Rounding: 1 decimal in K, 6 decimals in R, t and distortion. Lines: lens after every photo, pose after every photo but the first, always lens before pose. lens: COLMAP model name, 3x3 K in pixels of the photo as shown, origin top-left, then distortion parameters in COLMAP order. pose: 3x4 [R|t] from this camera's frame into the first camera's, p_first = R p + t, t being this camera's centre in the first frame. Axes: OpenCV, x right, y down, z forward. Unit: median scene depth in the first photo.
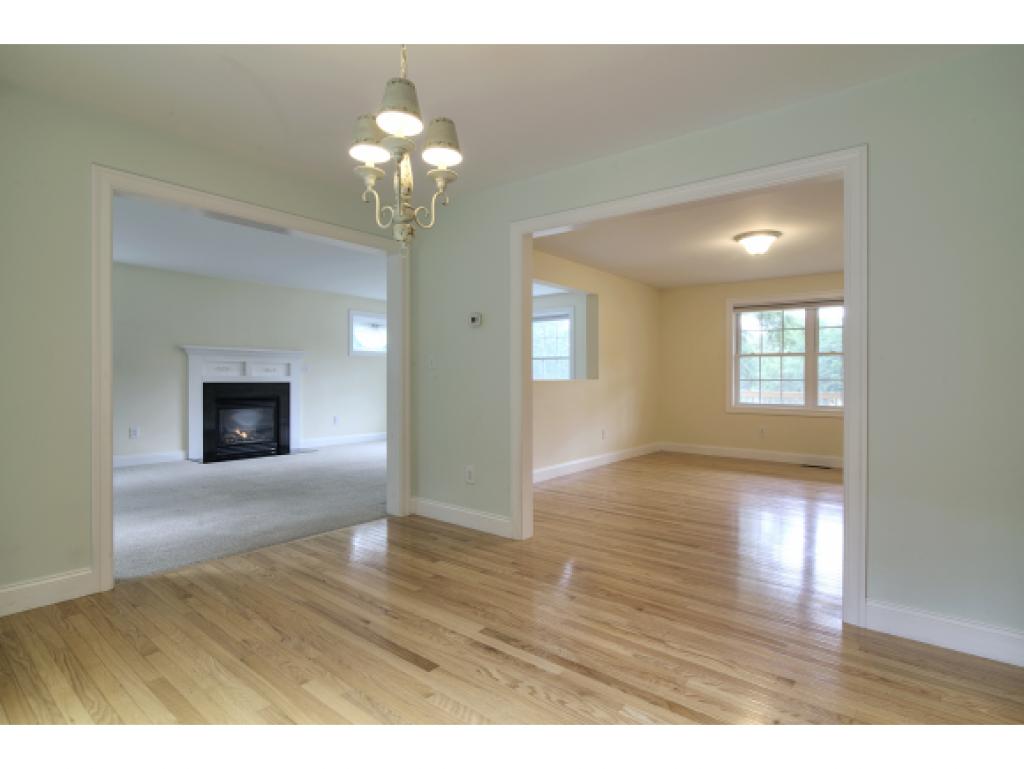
lens RADIAL K [[529.5, 0, 513.1], [0, 529.5, 382.2], [0, 0, 1]] dist [-0.015649, -0.000970]
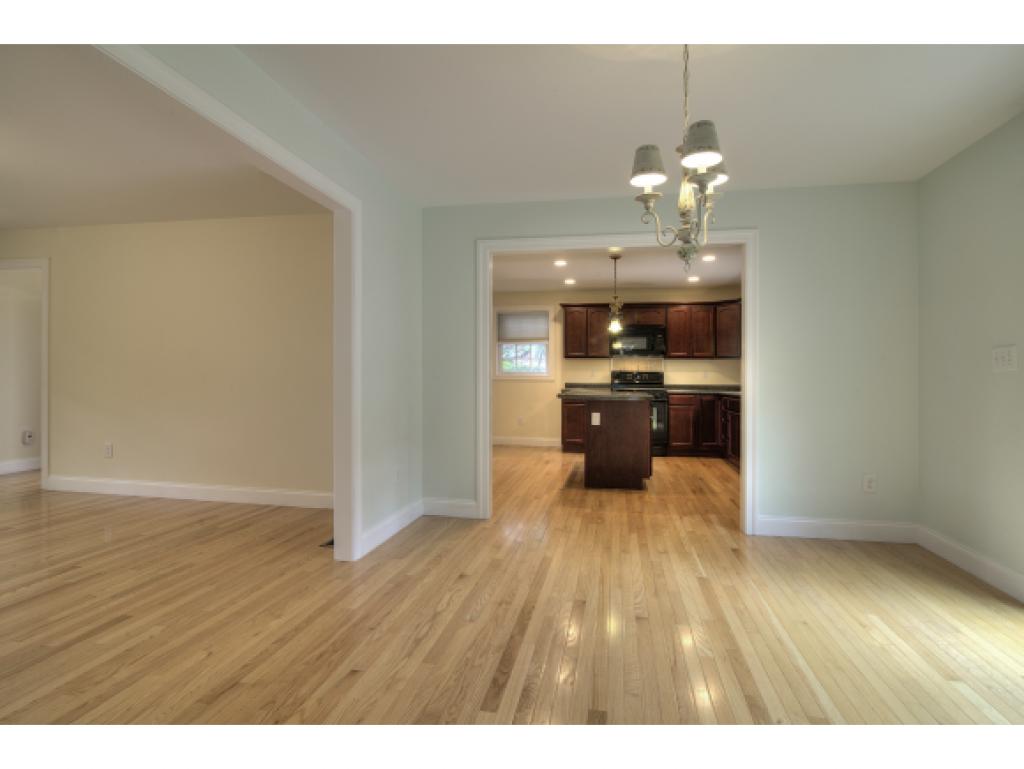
lens RADIAL K [[529.5, 0, 506.5], [0, 529.5, 366.0], [0, 0, 1]] dist [-0.015649, -0.000970]
pose [[-0.457470, 0.012261, 0.889140, -0.650437], [0.001003, 0.999911, -0.013272, -0.007063], [-0.889224, -0.005180, -0.457442, 1.167371]]
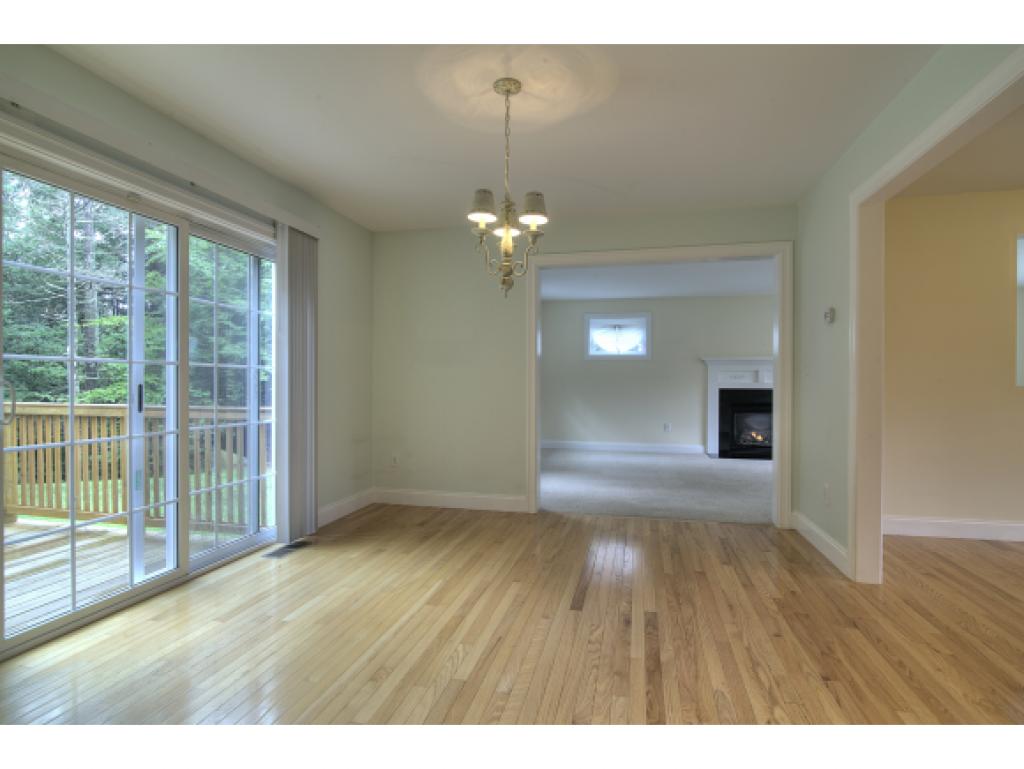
lens RADIAL K [[529.5, 0, 512.0], [0, 529.5, 390.1], [0, 0, 1]] dist [-0.015649, -0.000970]
pose [[0.426663, 0.008795, -0.904368, 0.711603], [-0.010160, 0.999936, 0.004931, 0.006399], [0.904354, 0.007085, 0.426725, 0.240048]]
